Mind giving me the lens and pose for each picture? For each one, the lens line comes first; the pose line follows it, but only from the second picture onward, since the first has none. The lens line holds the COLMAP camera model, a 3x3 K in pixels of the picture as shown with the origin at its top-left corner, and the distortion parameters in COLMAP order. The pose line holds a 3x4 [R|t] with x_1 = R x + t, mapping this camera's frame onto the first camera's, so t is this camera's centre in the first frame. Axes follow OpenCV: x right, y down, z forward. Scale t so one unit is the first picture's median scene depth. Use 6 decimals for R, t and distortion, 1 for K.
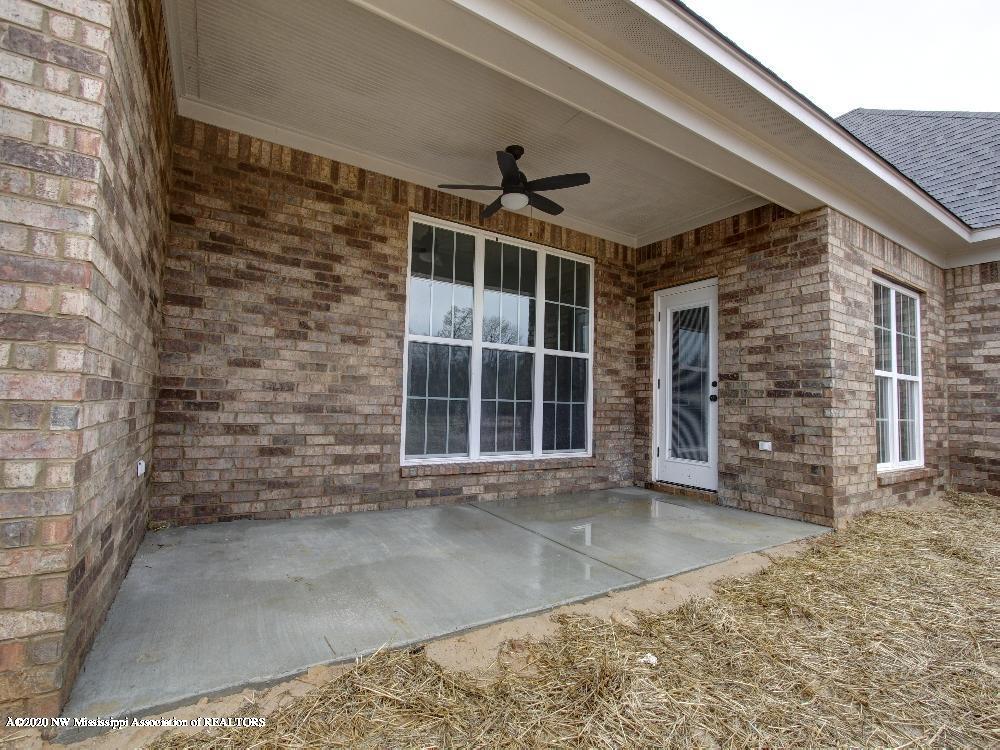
lens RADIAL K [[471.7, 0, 507.1], [0, 471.7, 377.2], [0, 0, 1]] dist [-0.017242, 0.002478]
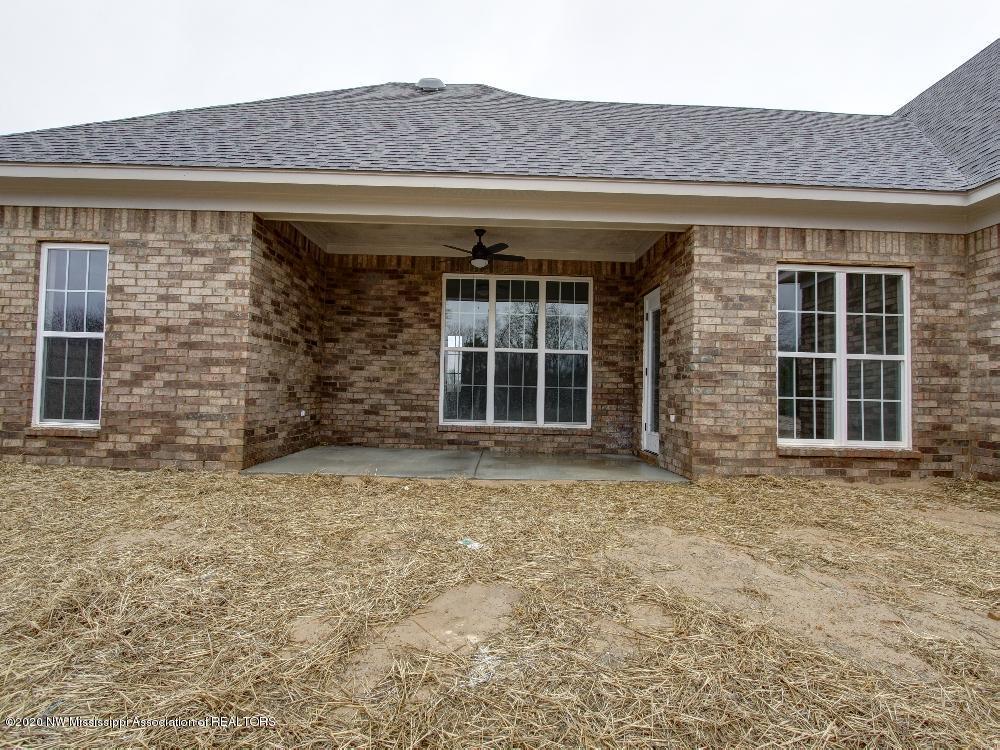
lens RADIAL K [[471.7, 0, 492.7], [0, 471.7, 376.2], [0, 0, 1]] dist [-0.017242, 0.002478]
pose [[0.844690, -0.027795, -0.534534, 0.856888], [0.030259, 0.999533, -0.004157, 0.025621], [0.534400, -0.012663, 0.845137, -0.337565]]
